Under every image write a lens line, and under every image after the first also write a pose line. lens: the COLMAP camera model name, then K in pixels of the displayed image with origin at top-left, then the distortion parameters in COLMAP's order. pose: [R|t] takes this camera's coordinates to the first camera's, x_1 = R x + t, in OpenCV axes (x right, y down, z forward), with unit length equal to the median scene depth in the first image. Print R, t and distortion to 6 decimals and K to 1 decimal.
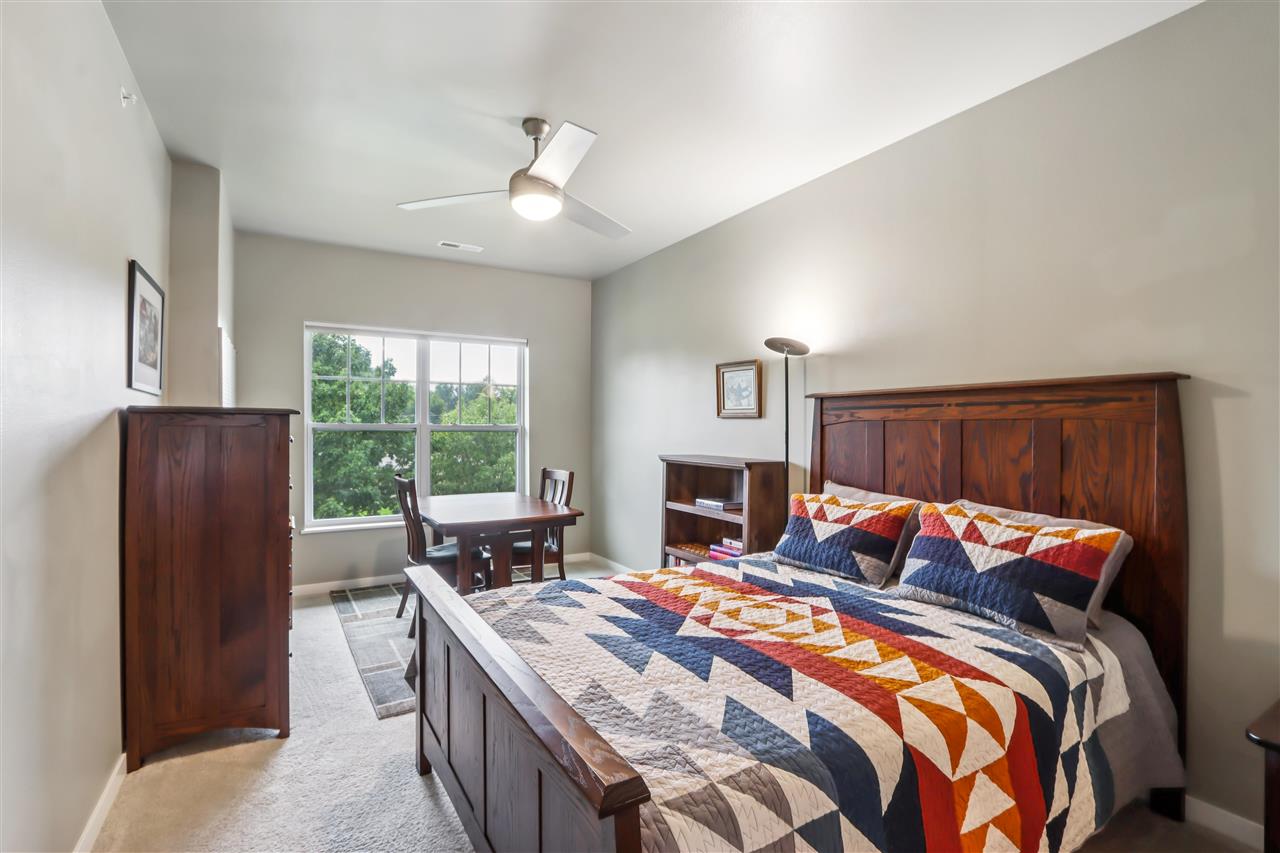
lens RADIAL K [[605.8, 0, 636.9], [0, 605.8, 428.9], [0, 0, 1]] dist [-0.000686, 0.000210]
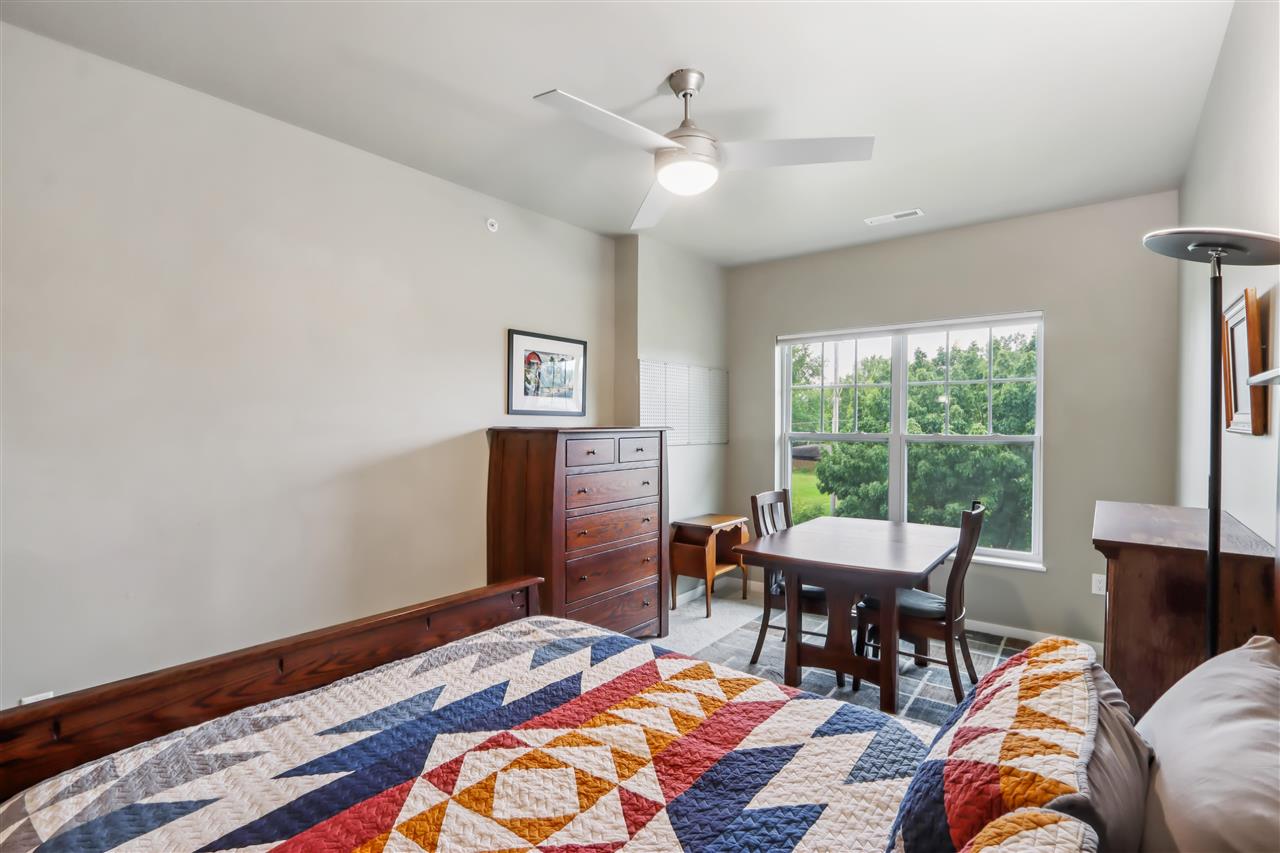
lens RADIAL K [[595.6, 0, 623.3], [0, 595.6, 431.2], [0, 0, 1]] dist [-0.000670, 0.000063]
pose [[0.342230, 0.004821, -0.939604, 0.683333], [-0.006259, 0.999976, 0.002850, -0.032240], [0.939595, 0.004906, 0.342252, 0.788029]]
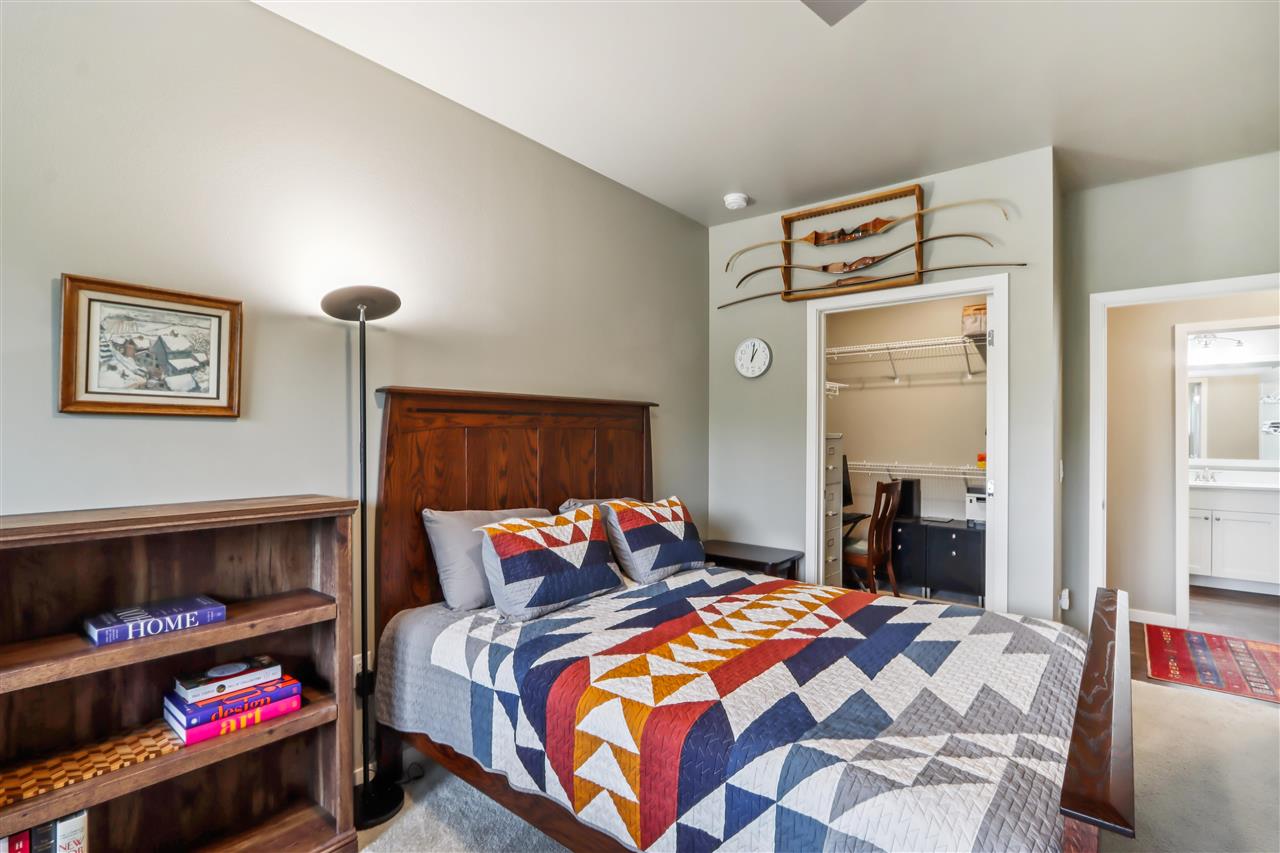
lens RADIAL K [[605.8, 0, 636.9], [0, 605.8, 428.9], [0, 0, 1]] dist [-0.000686, 0.000210]
pose [[-0.348741, 0.004243, 0.937209, -0.623999], [0.002635, 0.999990, -0.003546, -0.010441], [-0.937215, 0.001233, -0.348749, 1.409429]]
